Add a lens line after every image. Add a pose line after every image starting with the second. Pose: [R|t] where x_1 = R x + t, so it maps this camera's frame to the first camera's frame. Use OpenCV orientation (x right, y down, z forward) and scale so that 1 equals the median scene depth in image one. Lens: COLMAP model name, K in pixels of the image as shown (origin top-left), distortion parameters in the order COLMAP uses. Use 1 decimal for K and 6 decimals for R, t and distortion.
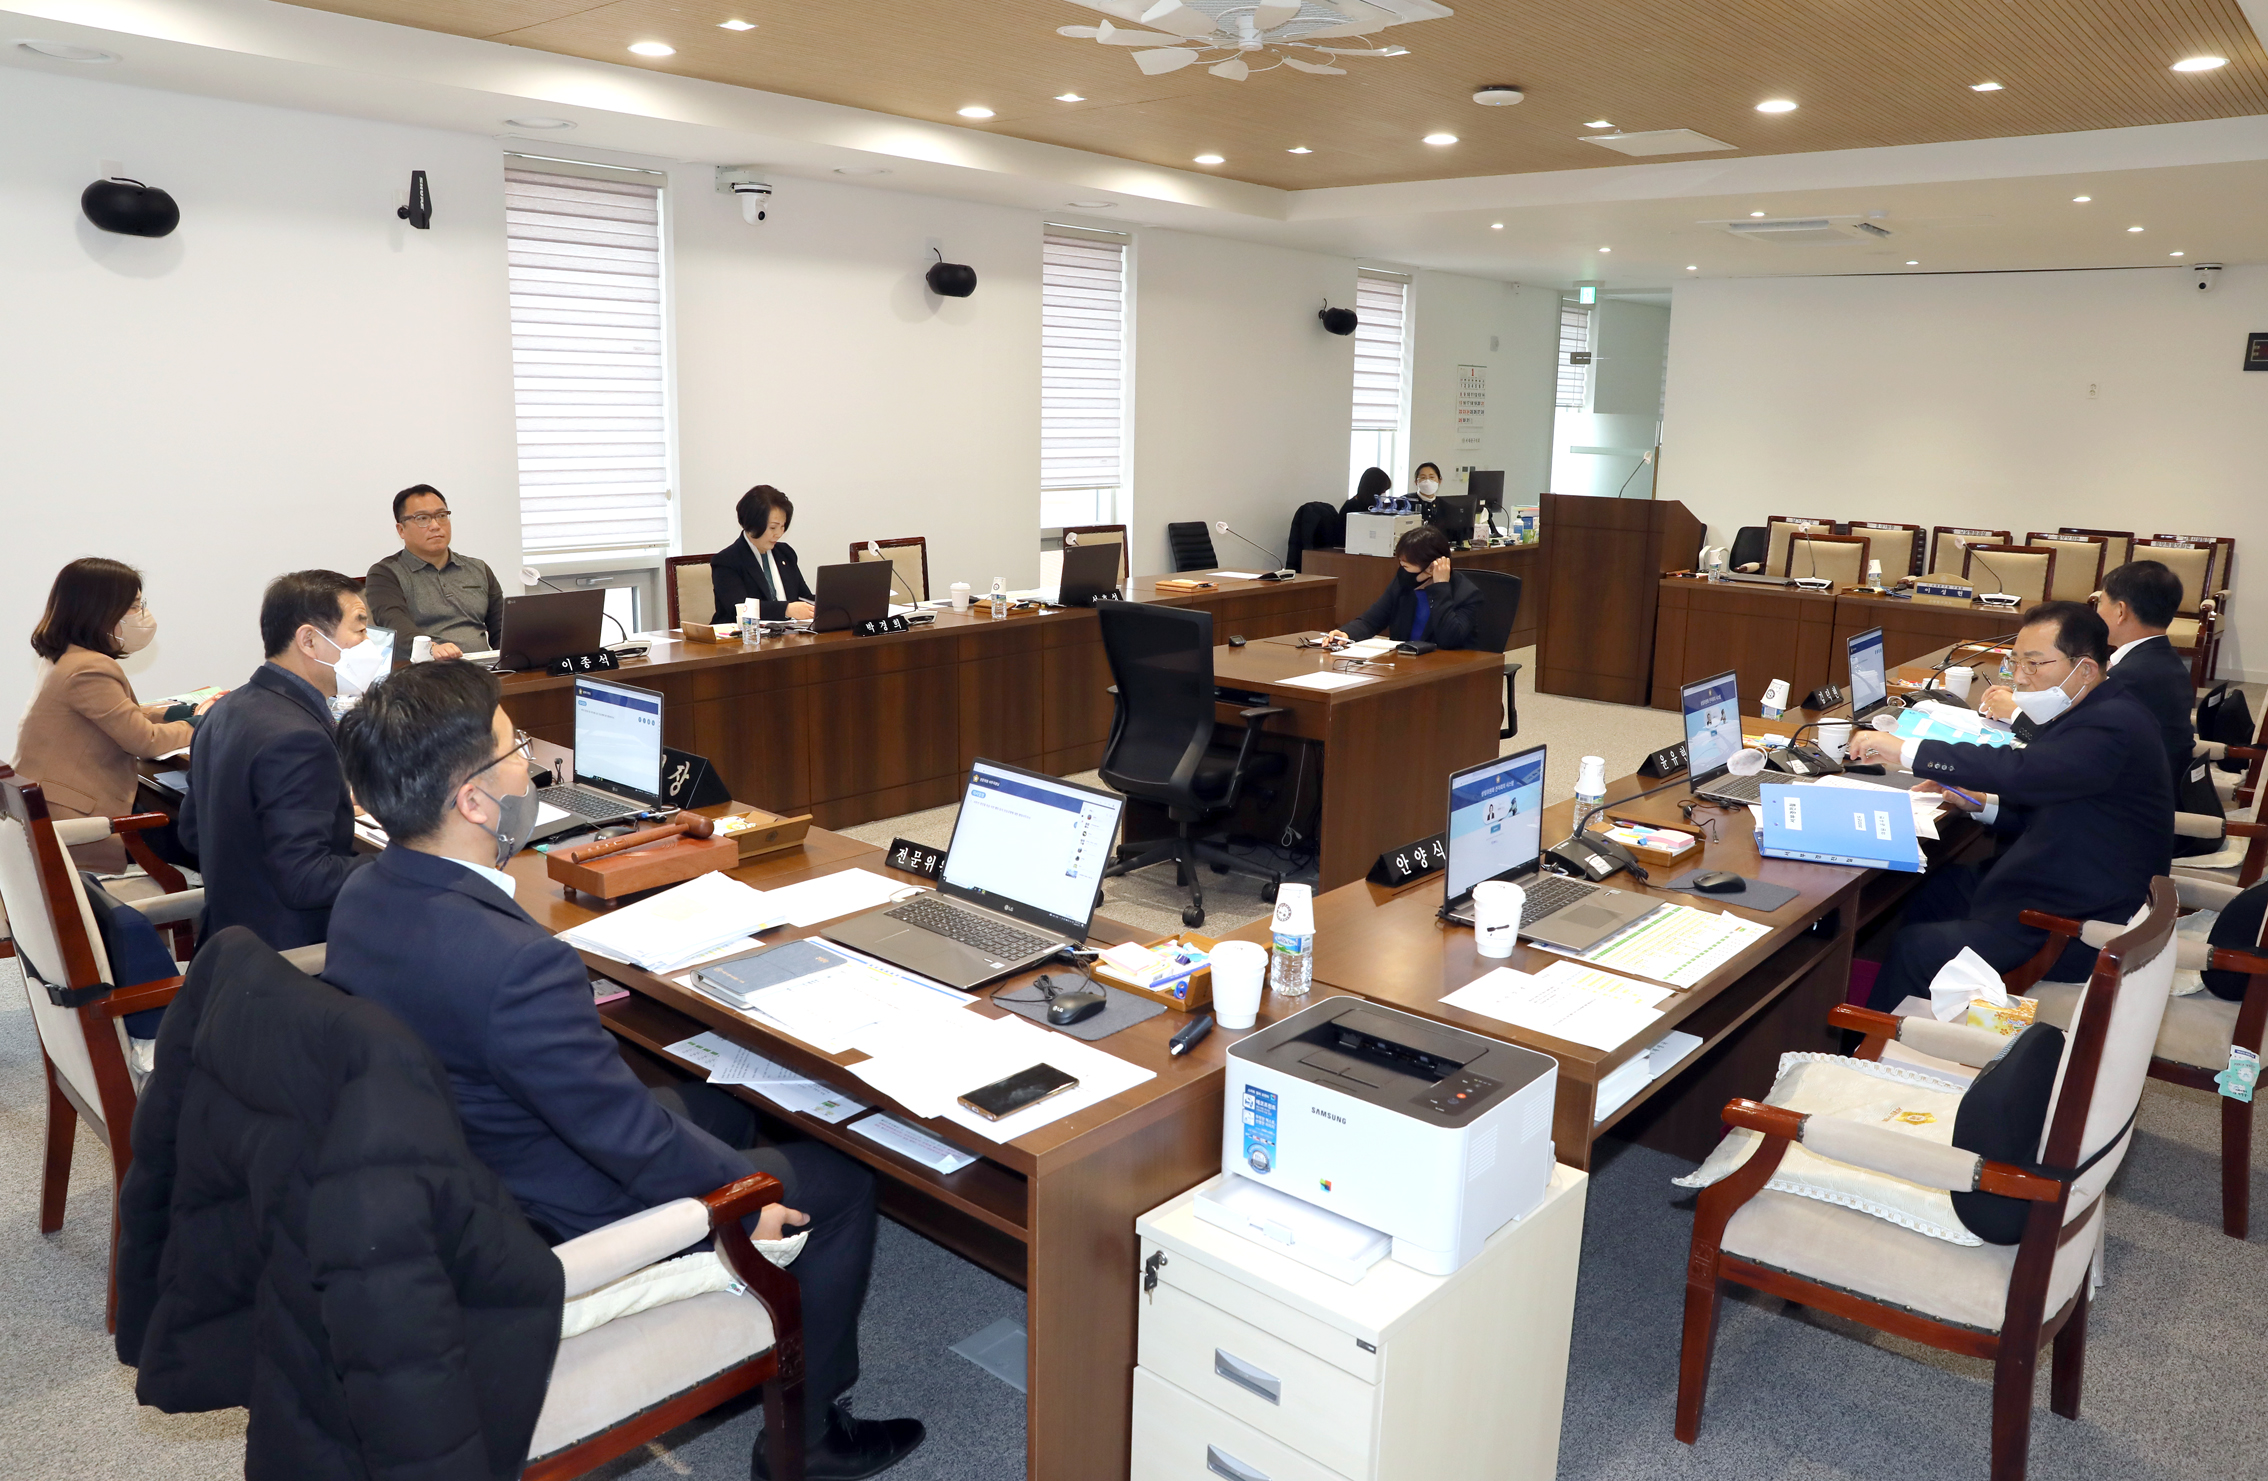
lens RADIAL K [[1580.4, 0, 1134.0], [0, 1580.4, 740.5], [0, 0, 1]] dist [-0.030411, 0.000208]
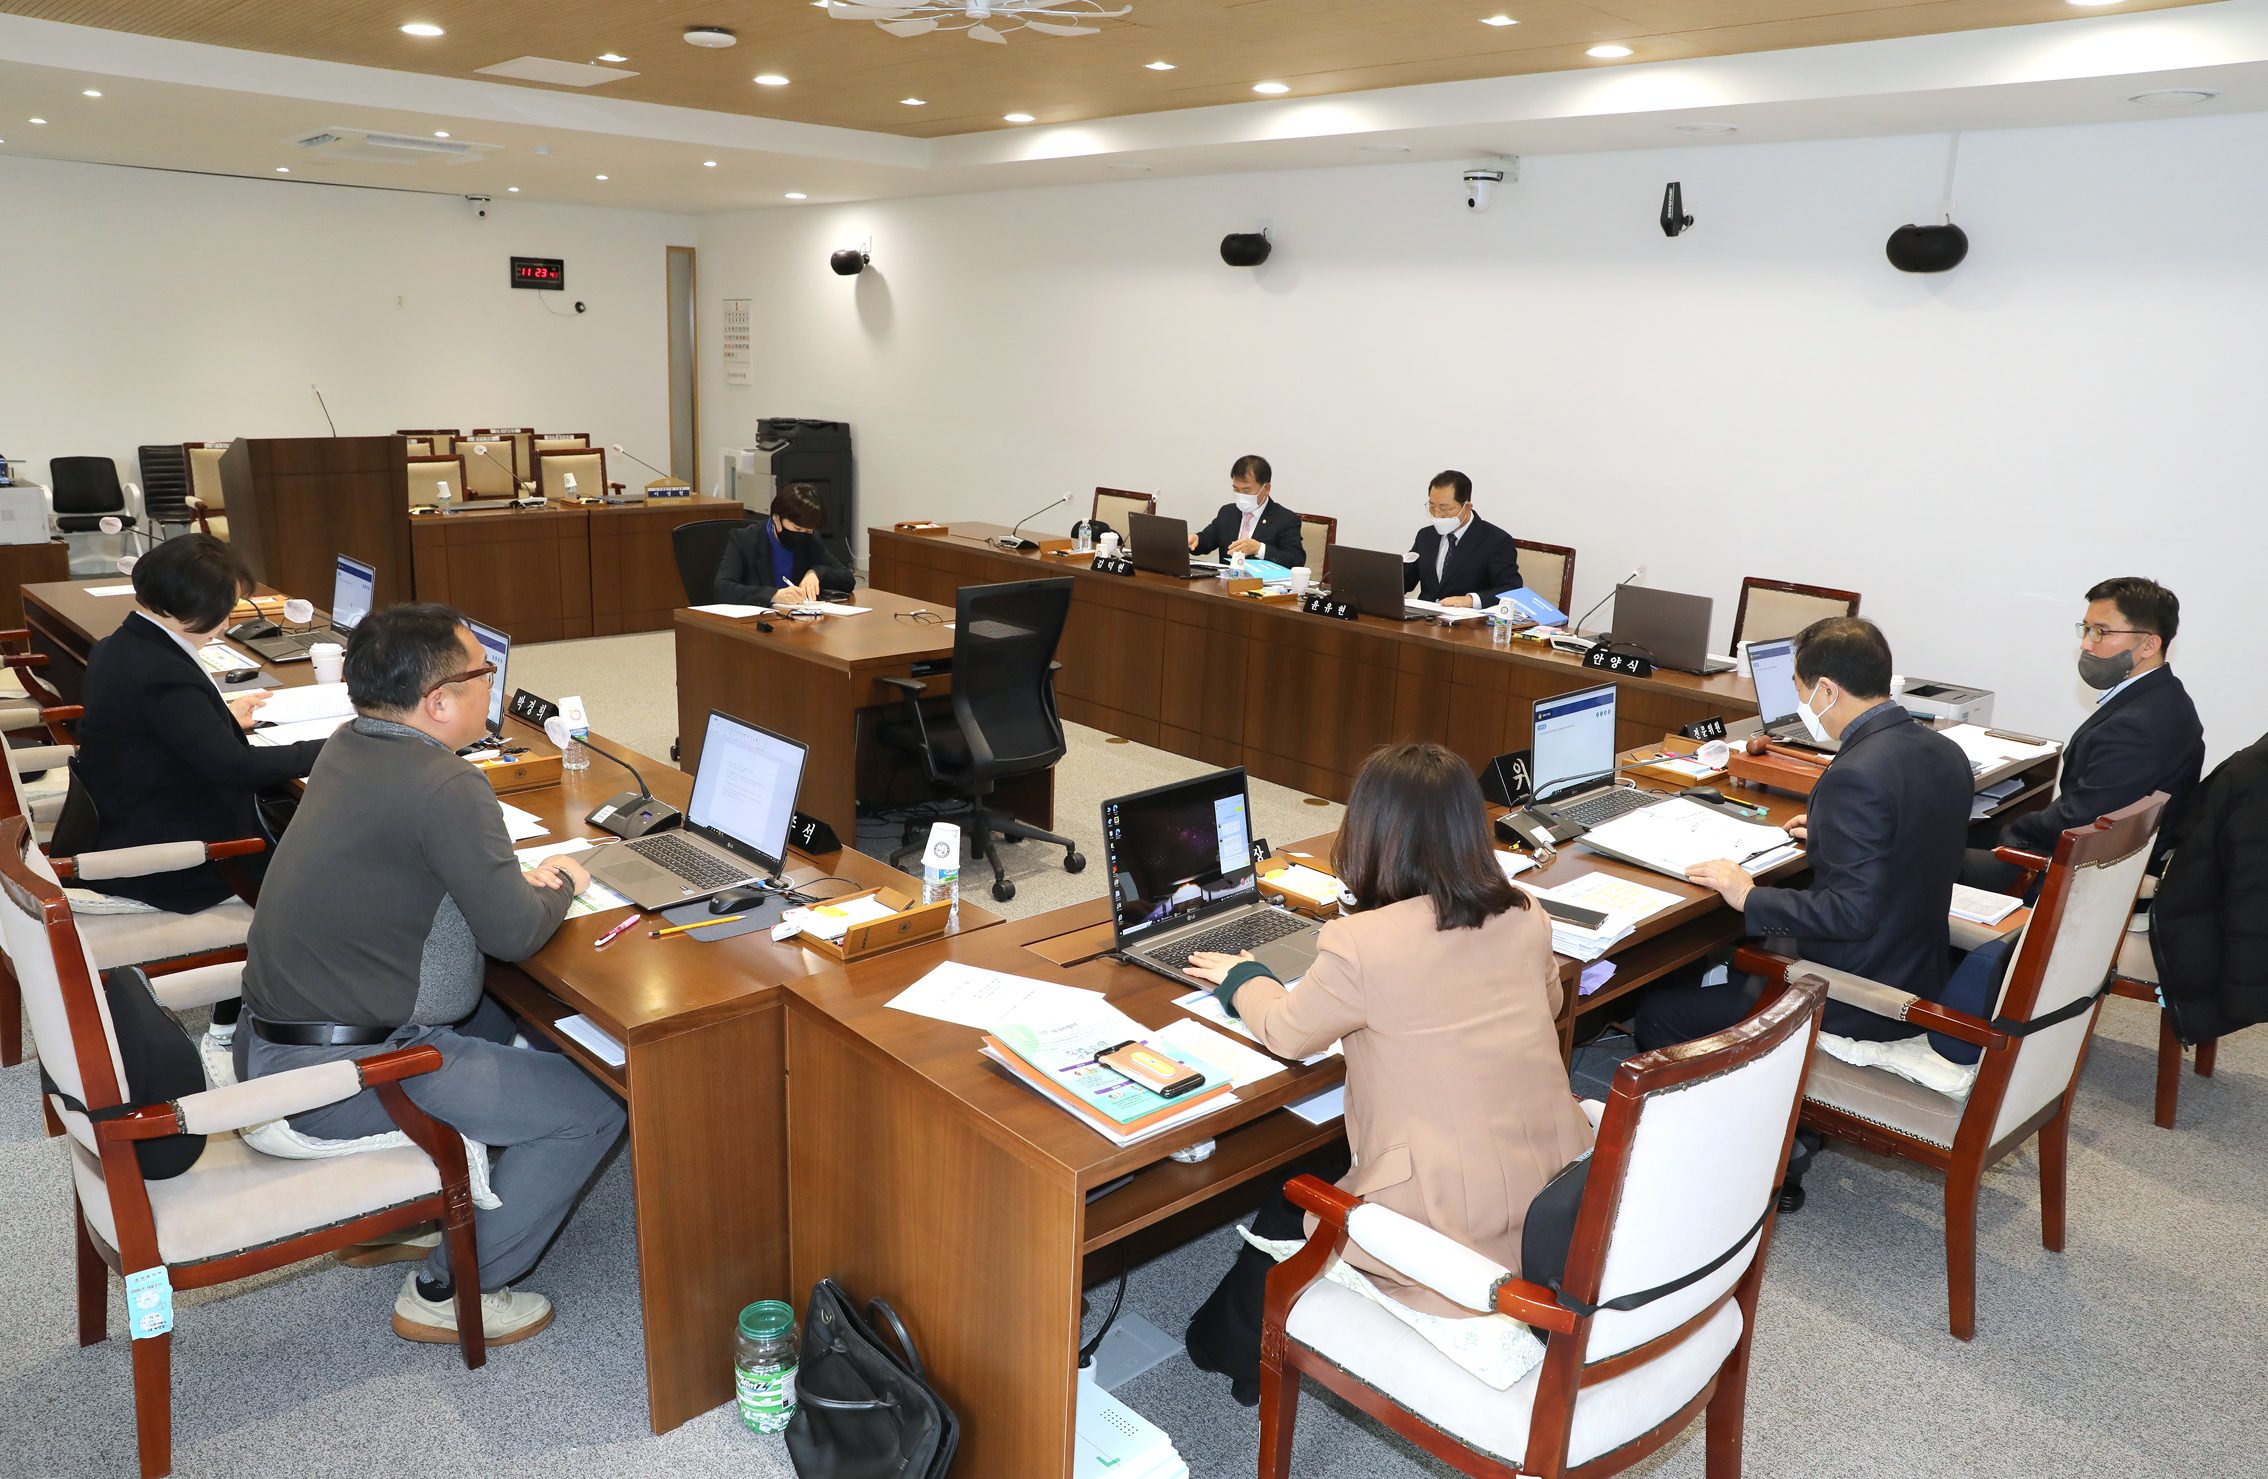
lens RADIAL K [[1580.4, 0, 1134.0], [0, 1580.4, 739.5], [0, 0, 1]] dist [-0.030411, 0.000208]
pose [[0.108937, -0.256573, 0.960366, -0.596442], [0.178469, 0.955466, 0.235019, -0.125622], [-0.977897, 0.145793, 0.149875, 0.482421]]
